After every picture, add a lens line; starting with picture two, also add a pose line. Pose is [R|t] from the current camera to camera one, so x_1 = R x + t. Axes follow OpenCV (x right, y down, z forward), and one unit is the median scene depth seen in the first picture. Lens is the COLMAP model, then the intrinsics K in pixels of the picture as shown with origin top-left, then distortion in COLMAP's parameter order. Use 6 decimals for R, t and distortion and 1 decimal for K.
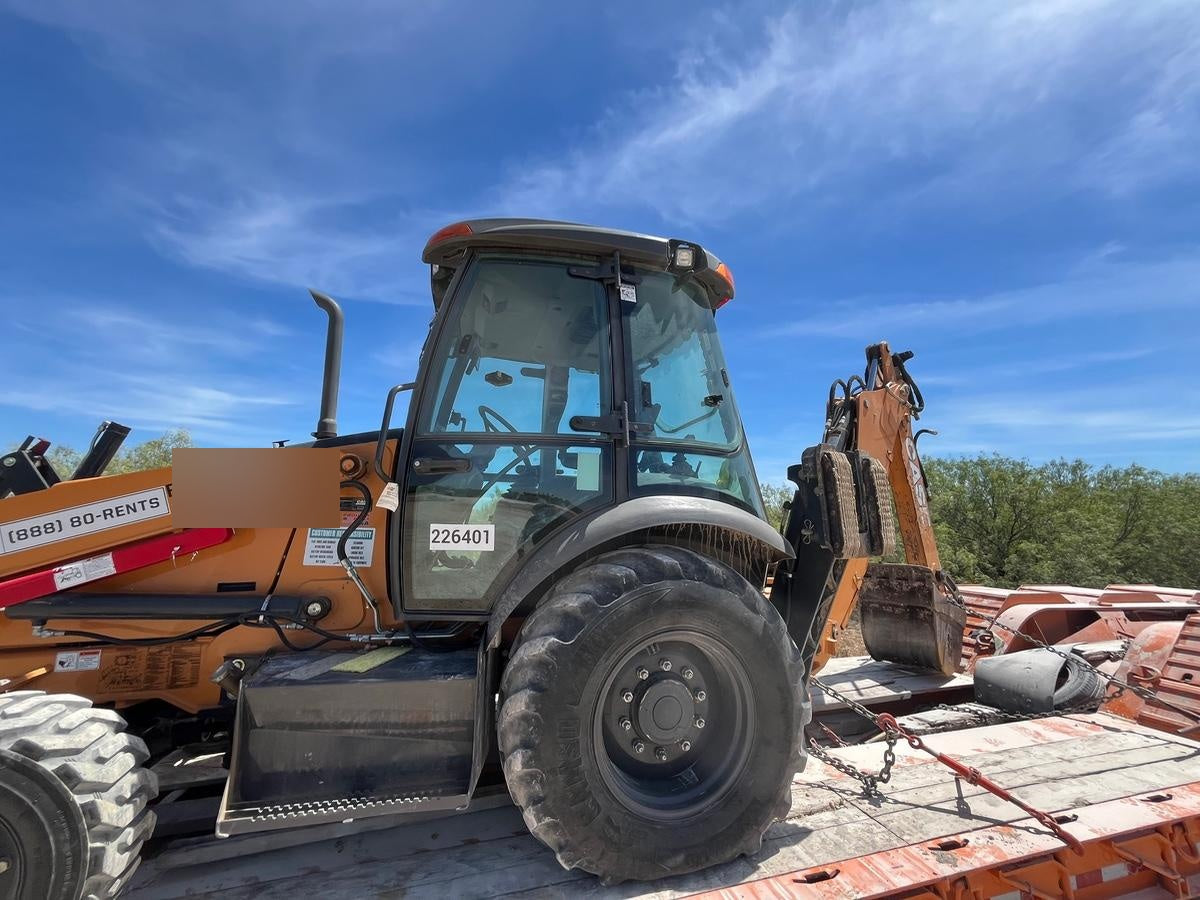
lens RADIAL K [[485.6, 0, 595.4], [0, 485.6, 450.2], [0, 0, 1]] dist [-0.007558, 0.001583]
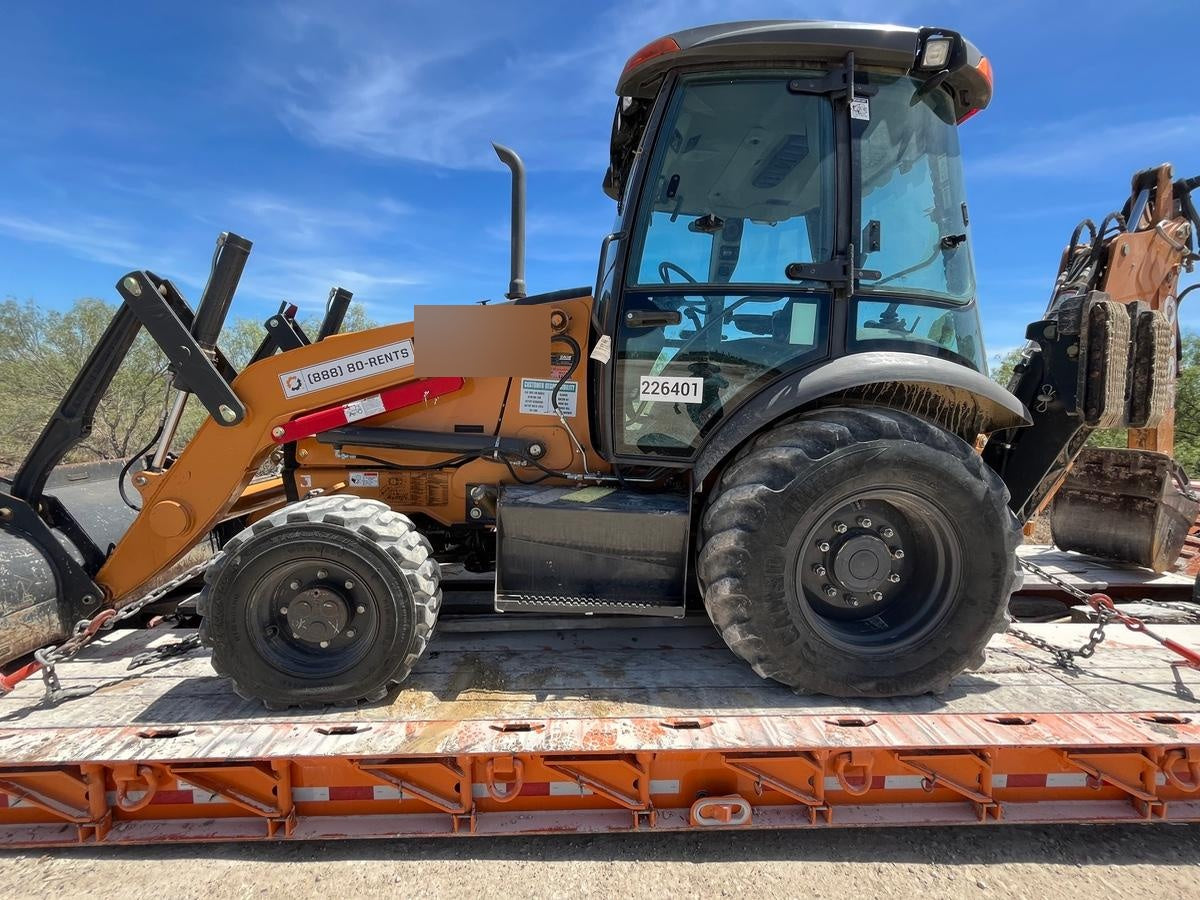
lens RADIAL K [[485.6, 0, 595.2], [0, 485.6, 450.6], [0, 0, 1]] dist [-0.007558, 0.001583]
pose [[0.973663, 0.051737, -0.222045, -0.189916], [0.004373, 0.969495, 0.245071, 0.050665], [0.227950, -0.239588, 0.943735, -0.044288]]
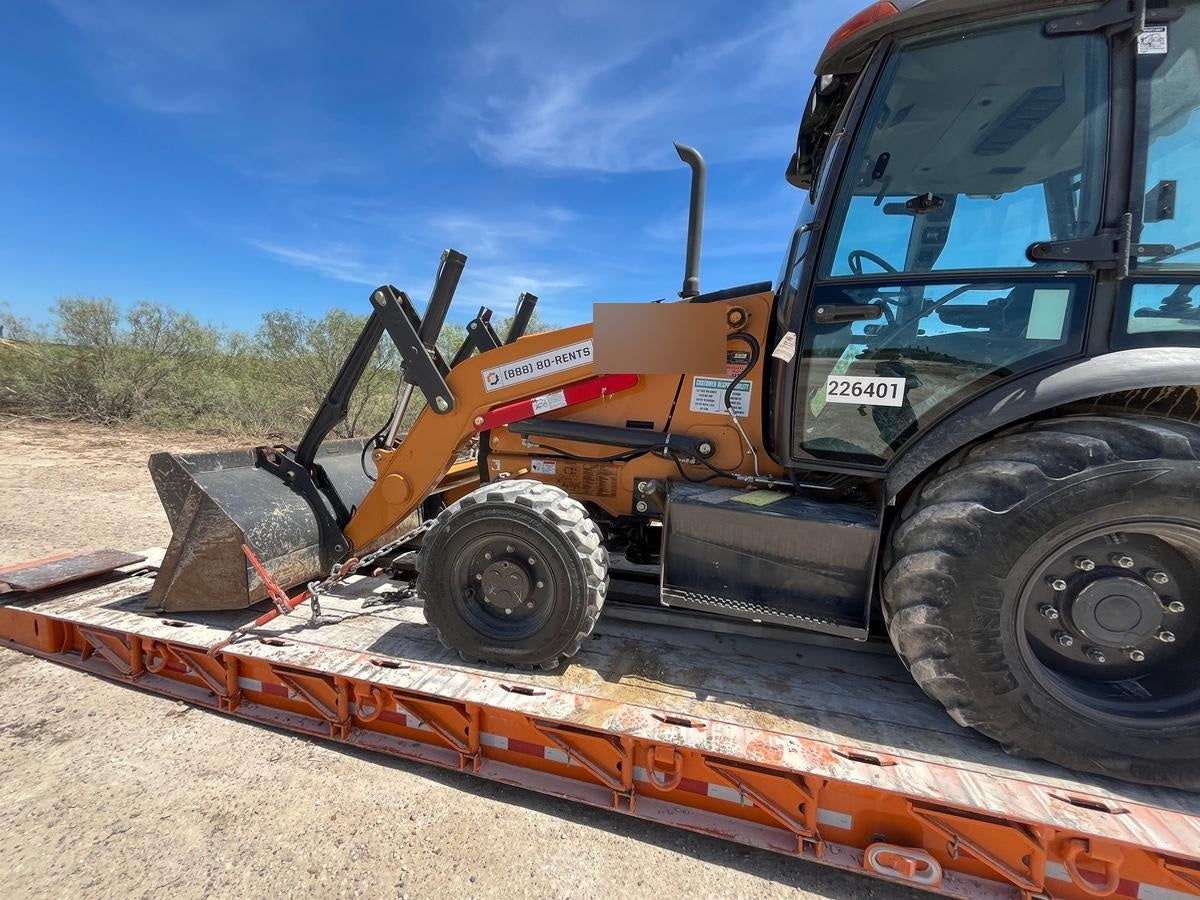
lens RADIAL K [[485.6, 0, 595.7], [0, 485.6, 451.0], [0, 0, 1]] dist [-0.007558, 0.001583]
pose [[0.861744, 0.104276, -0.496511, -0.237701], [0.024131, 0.969118, 0.245414, 0.048858], [0.506769, -0.223465, 0.832616, -0.074525]]
